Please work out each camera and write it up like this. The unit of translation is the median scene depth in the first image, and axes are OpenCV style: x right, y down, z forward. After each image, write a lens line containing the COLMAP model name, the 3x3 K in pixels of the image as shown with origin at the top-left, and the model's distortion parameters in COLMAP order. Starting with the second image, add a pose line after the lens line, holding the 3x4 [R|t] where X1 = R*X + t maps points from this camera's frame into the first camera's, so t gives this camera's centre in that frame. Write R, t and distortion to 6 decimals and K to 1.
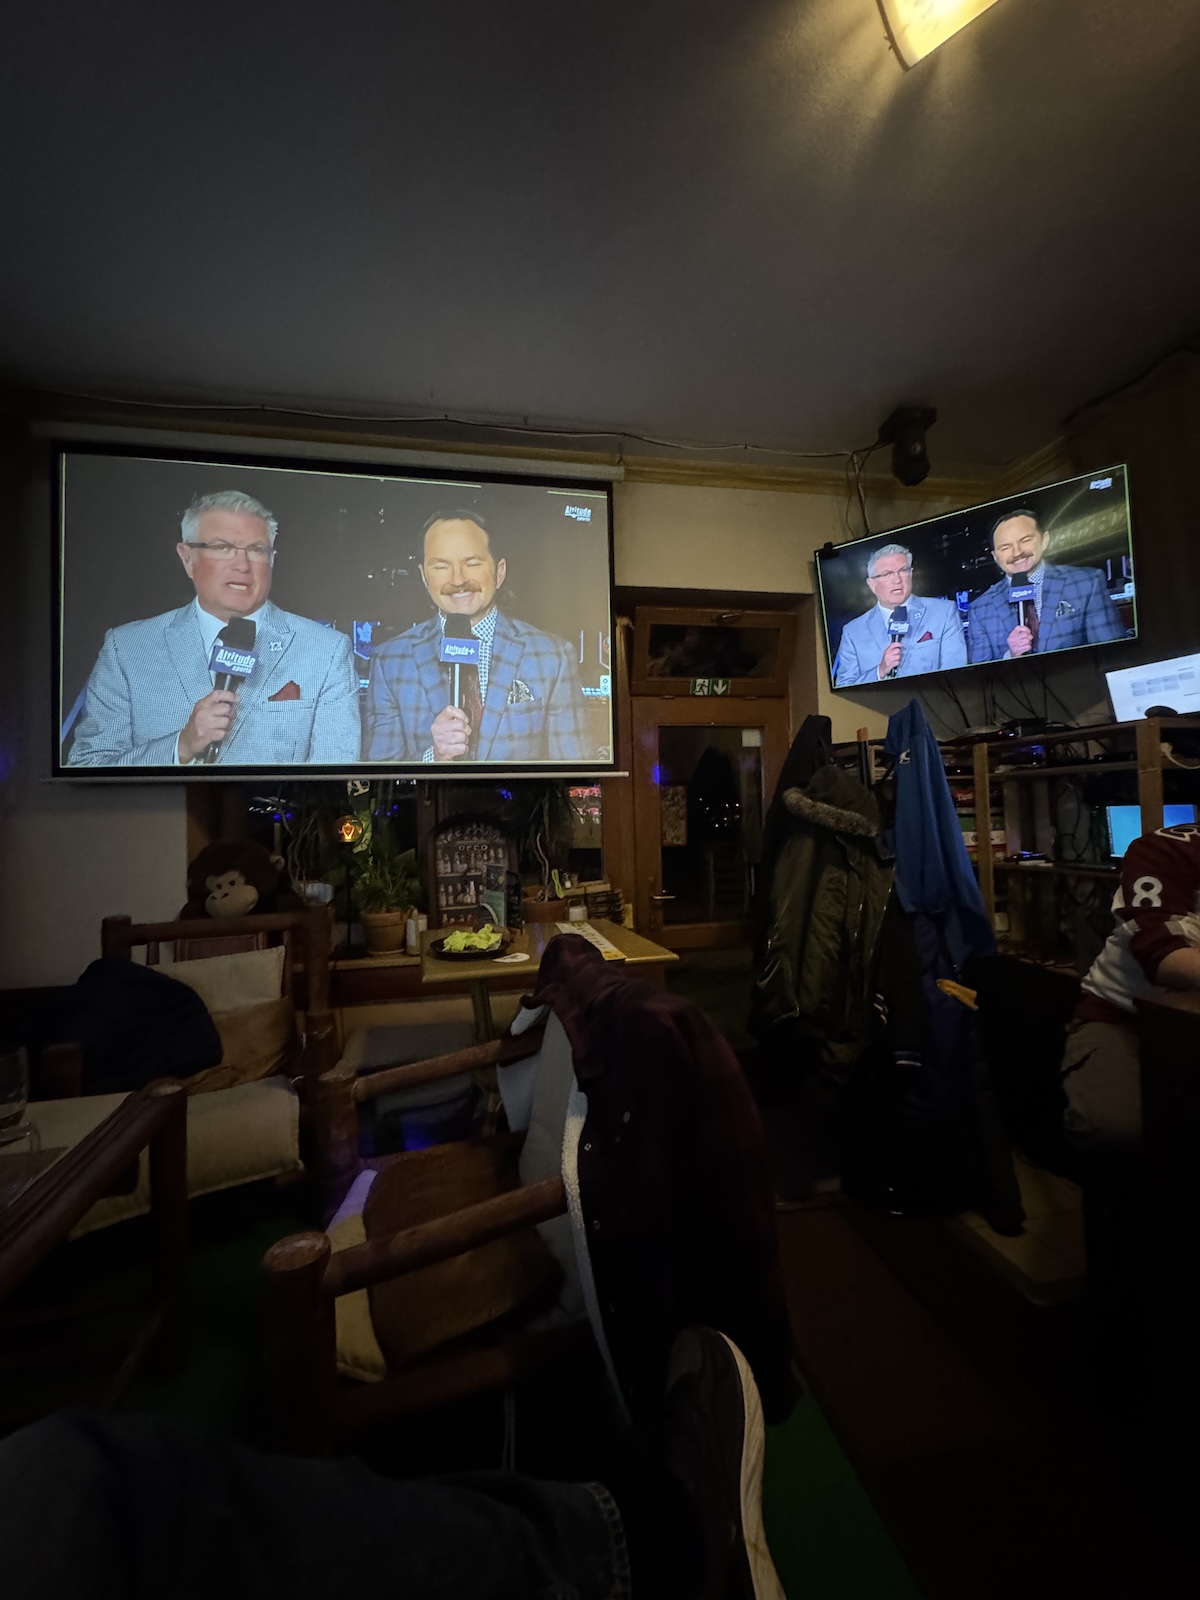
lens RADIAL K [[632.8, 0, 599.8], [0, 632.8, 802.1], [0, 0, 1]] dist [-0.008158, -0.000060]
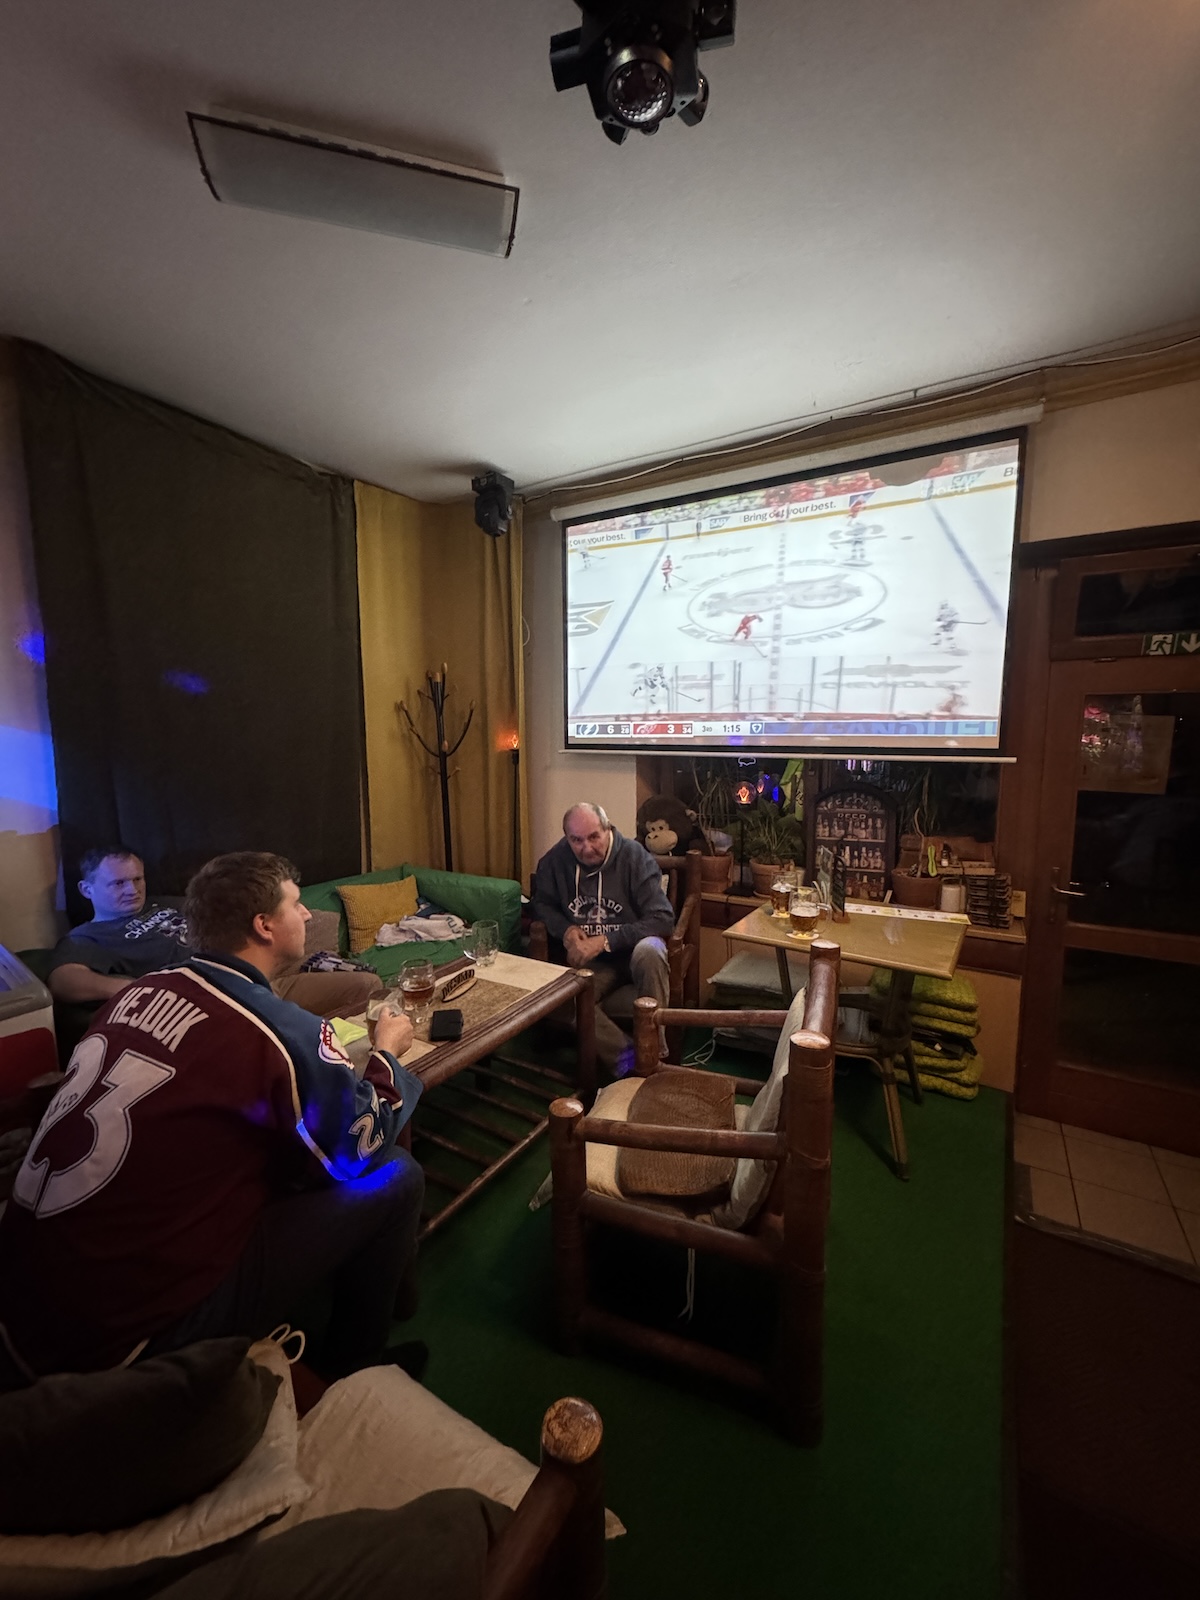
lens RADIAL K [[632.8, 0, 599.8], [0, 632.8, 802.1], [0, 0, 1]] dist [-0.008158, -0.000060]
pose [[0.744683, 0.098205, -0.660153, 0.200411], [0.001635, 0.988844, 0.148946, -0.118391], [0.667416, -0.111996, 0.736215, -0.093284]]
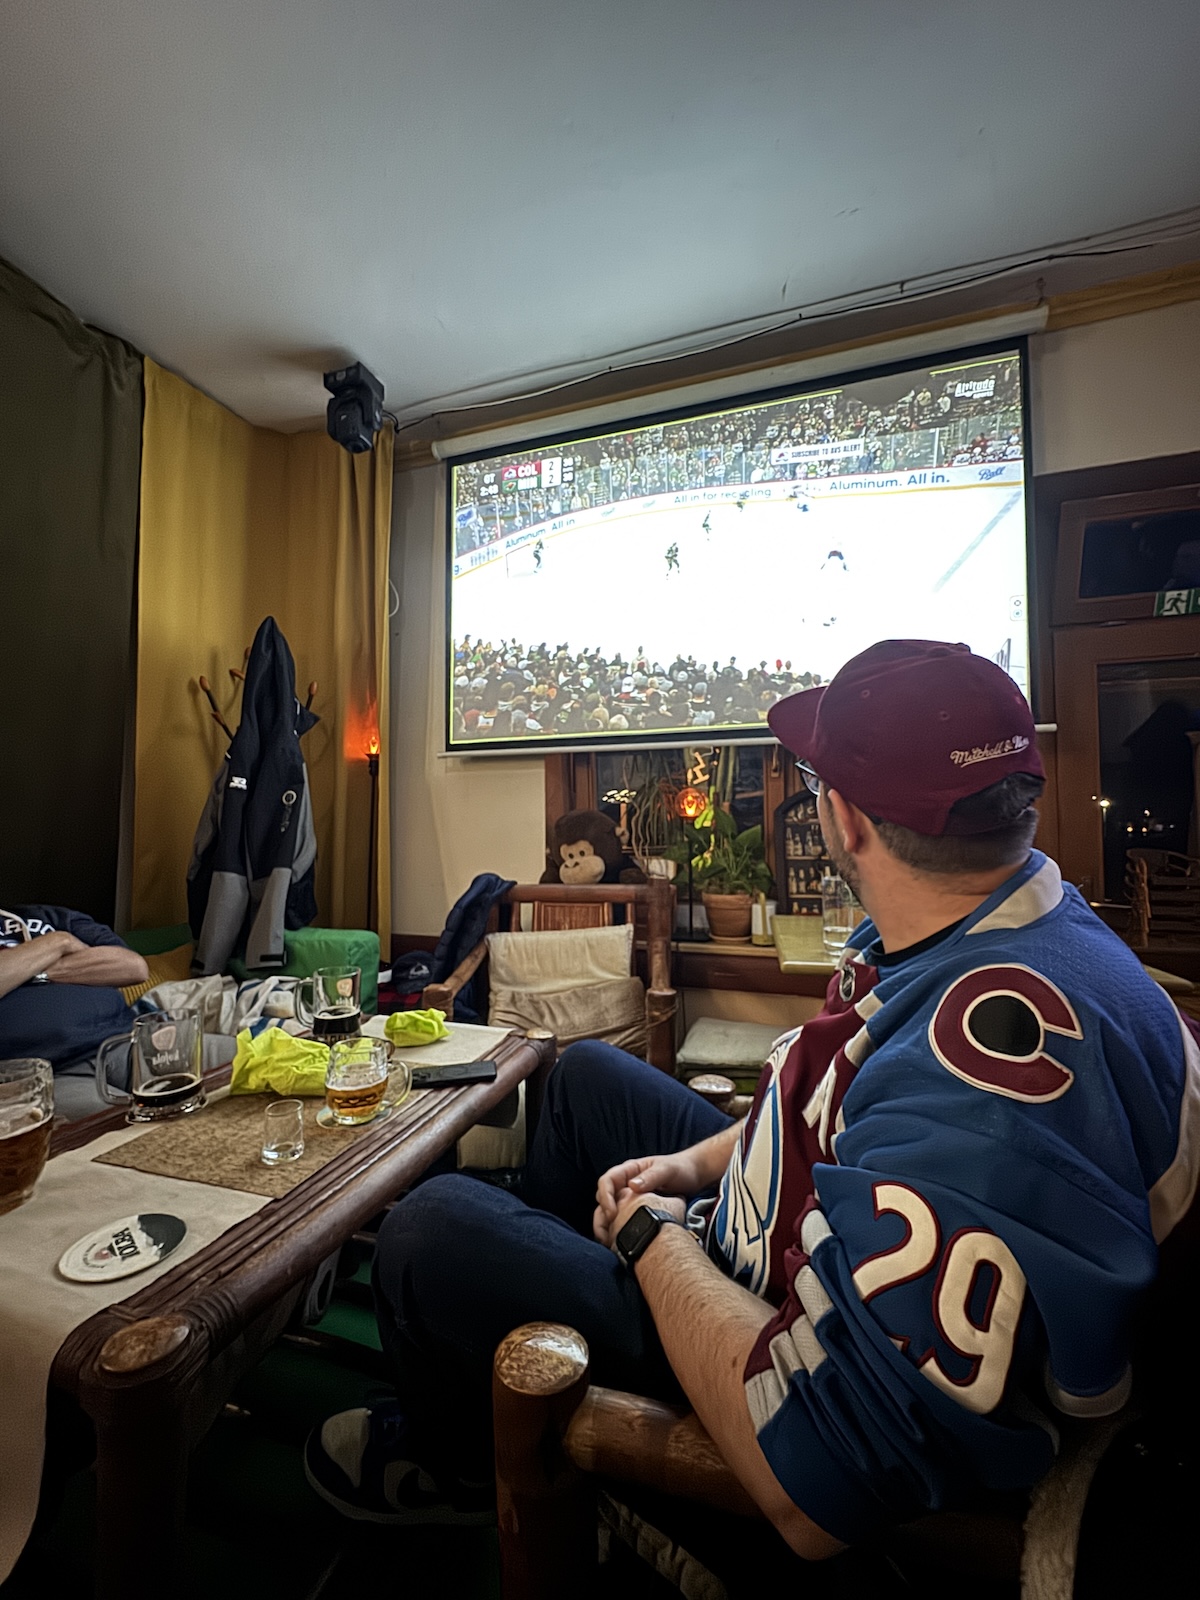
lens RADIAL K [[632.8, 0, 599.8], [0, 632.8, 802.1], [0, 0, 1]] dist [-0.008158, -0.000060]
pose [[0.870251, 0.001499, -0.492607, -0.052005], [-0.004951, 0.999971, -0.005705, 0.046256], [0.492584, 0.007404, 0.870233, 0.115755]]
